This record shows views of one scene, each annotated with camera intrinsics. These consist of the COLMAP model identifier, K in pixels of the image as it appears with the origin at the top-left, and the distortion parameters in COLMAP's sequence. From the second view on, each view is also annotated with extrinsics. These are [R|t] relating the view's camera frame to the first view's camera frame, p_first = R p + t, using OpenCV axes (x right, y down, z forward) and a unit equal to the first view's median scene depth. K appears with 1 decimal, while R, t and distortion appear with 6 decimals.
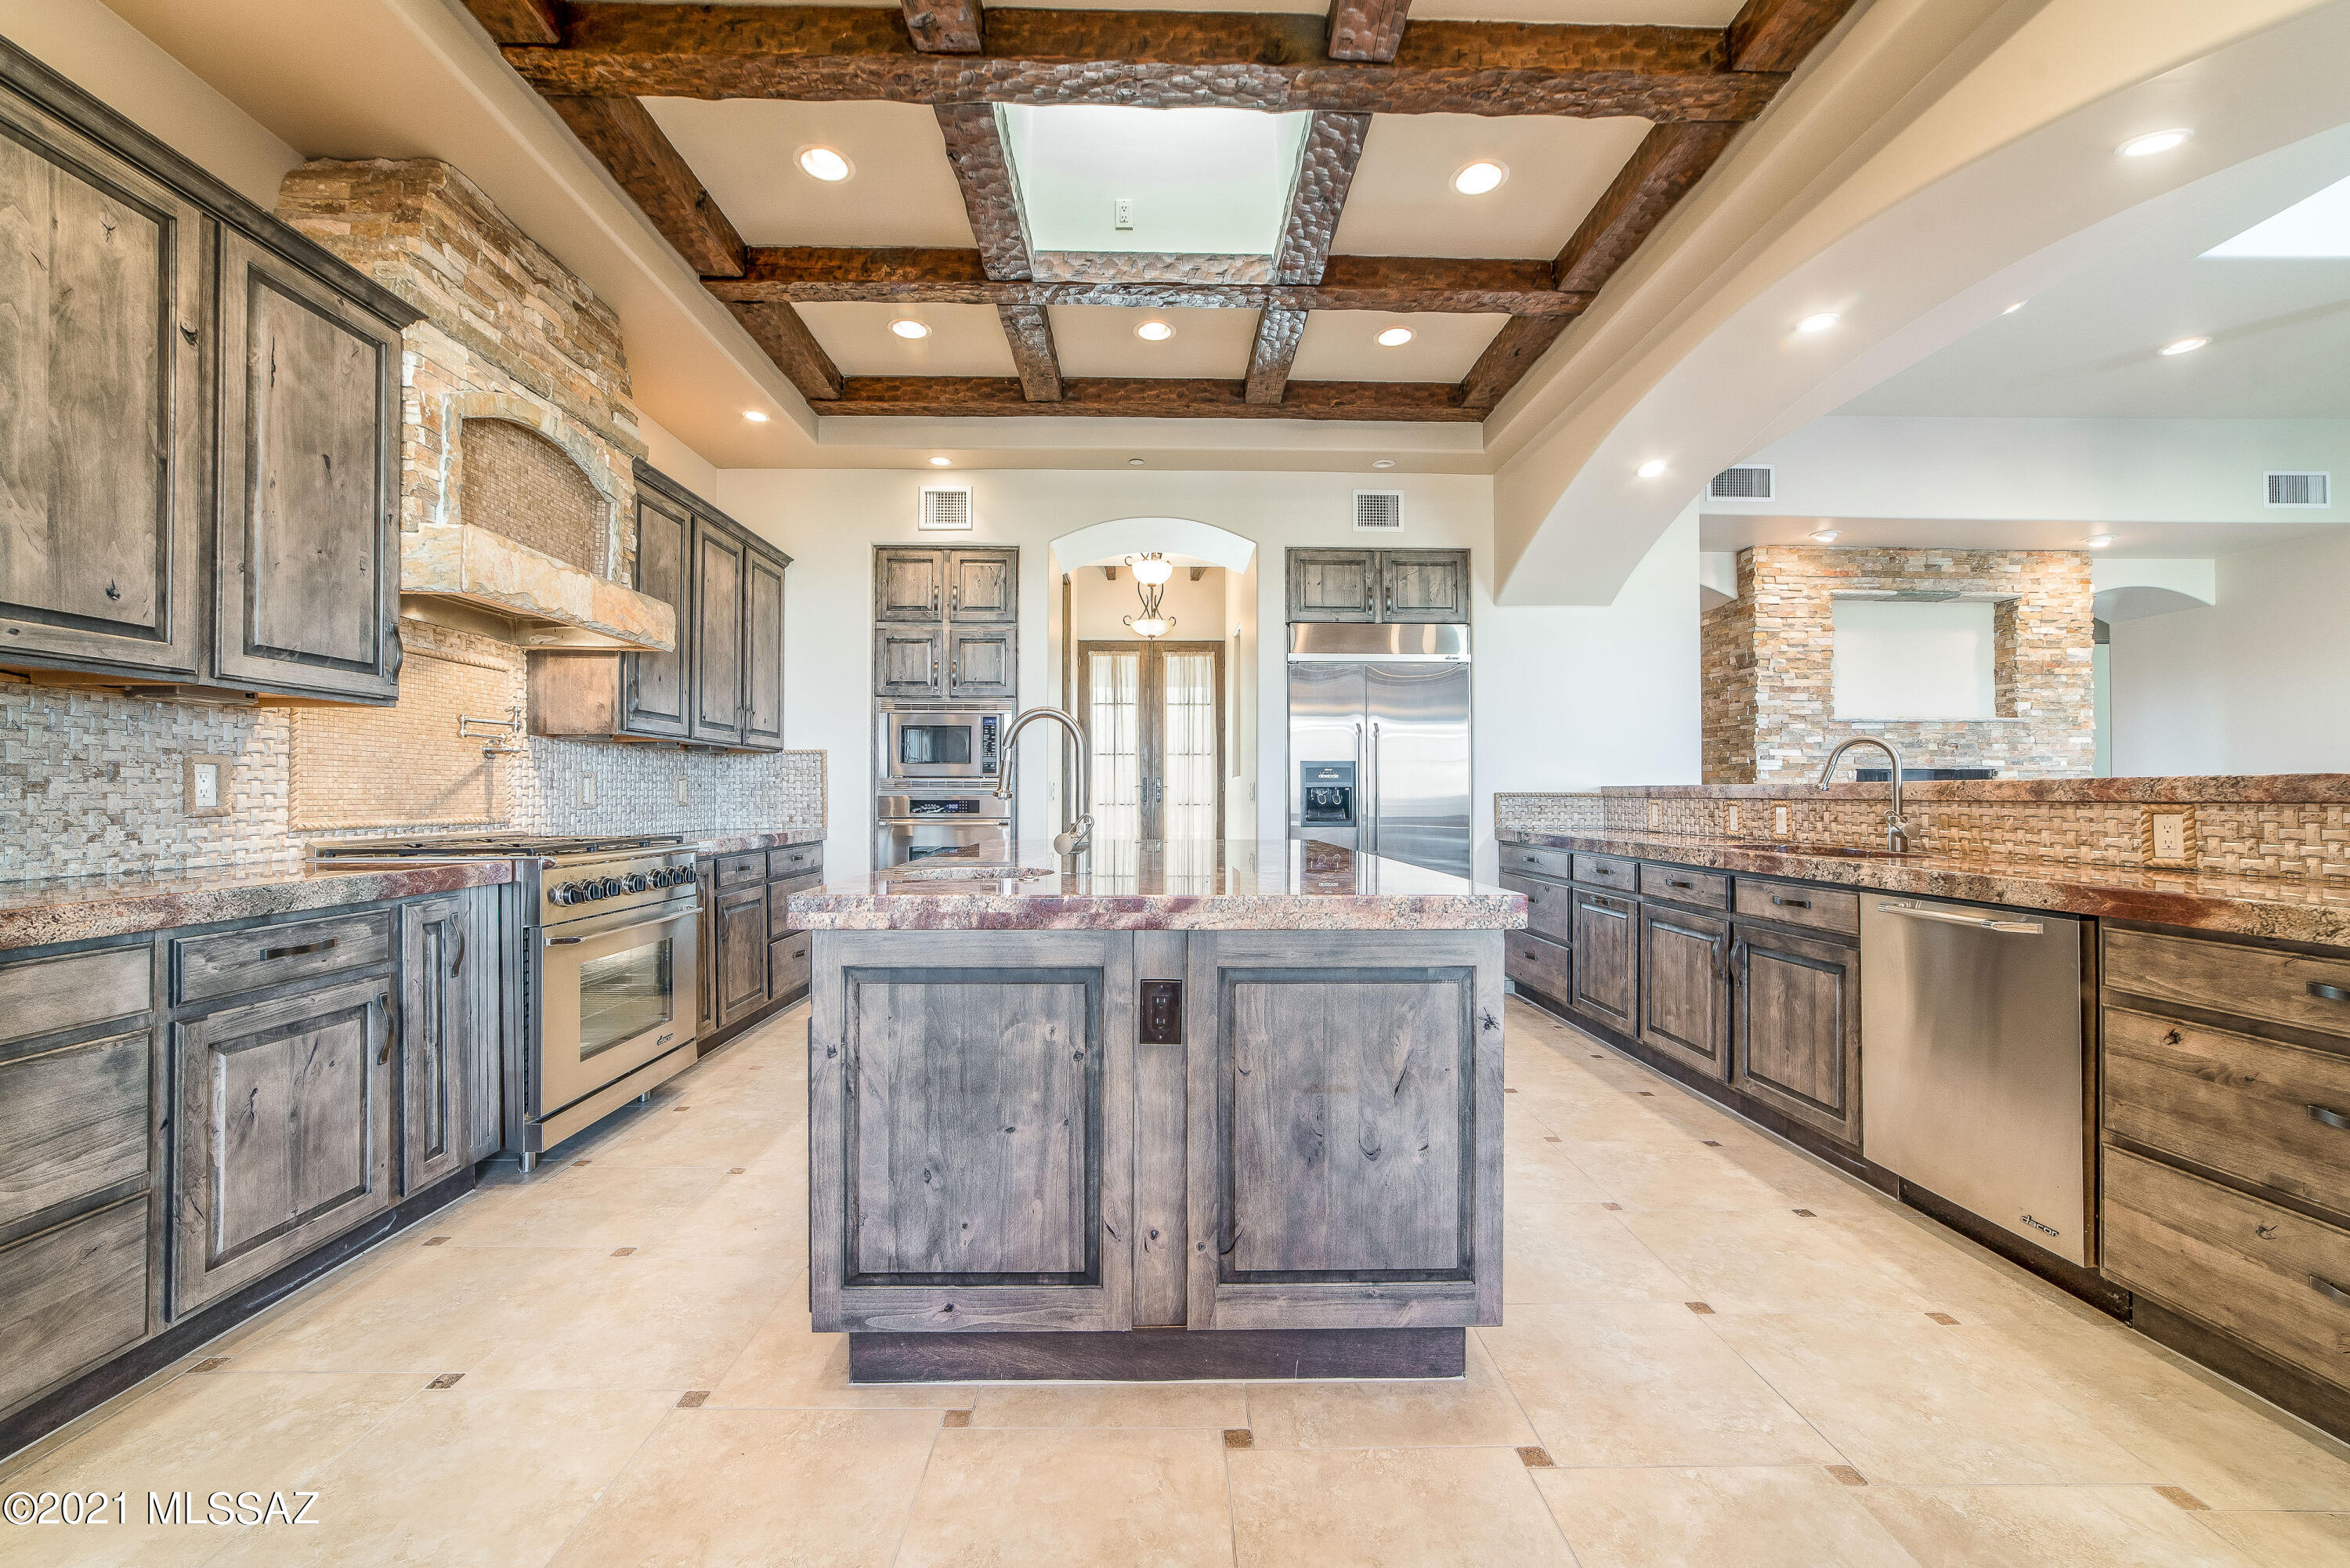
lens RADIAL K [[902.7, 0, 1183.2], [0, 902.7, 784.7], [0, 0, 1]] dist [-0.018059, 0.008690]
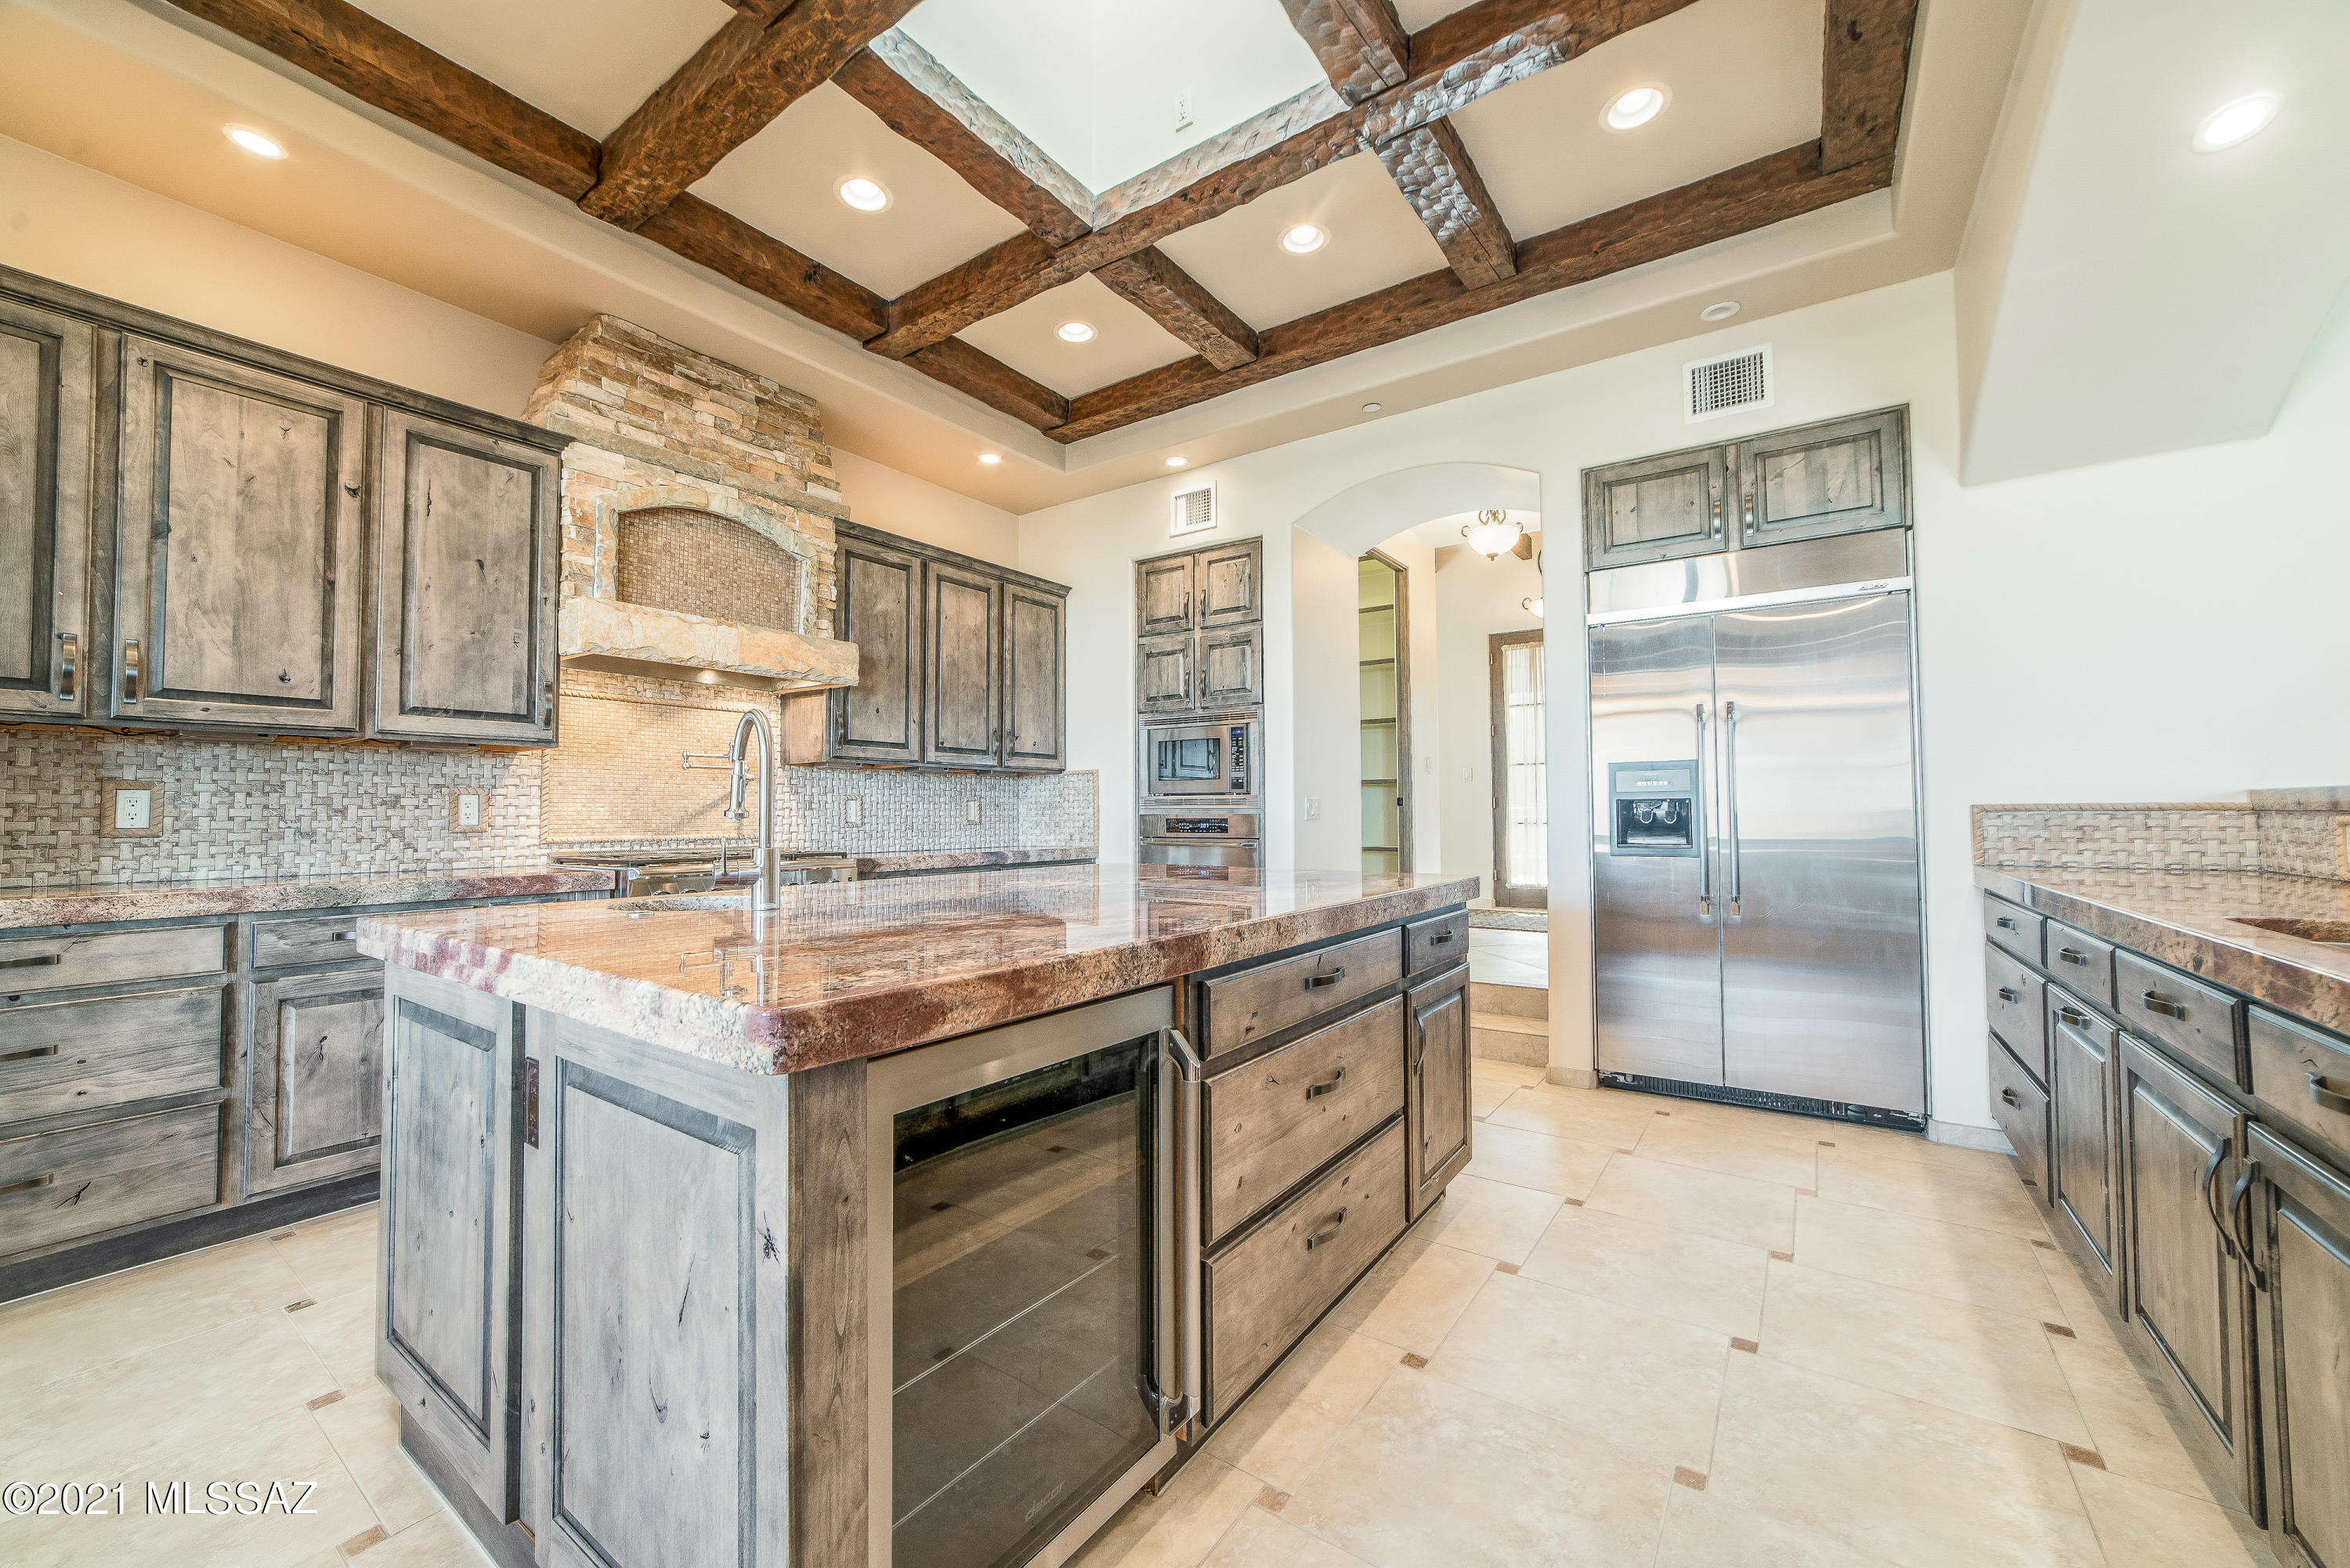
lens RADIAL K [[902.7, 0, 1183.2], [0, 902.7, 784.7], [0, 0, 1]] dist [-0.018059, 0.008690]
pose [[0.808439, -0.023379, -0.588116, 0.623709], [0.012346, 0.999665, -0.022768, 0.006660], [0.588451, 0.011145, 0.808456, 0.520806]]
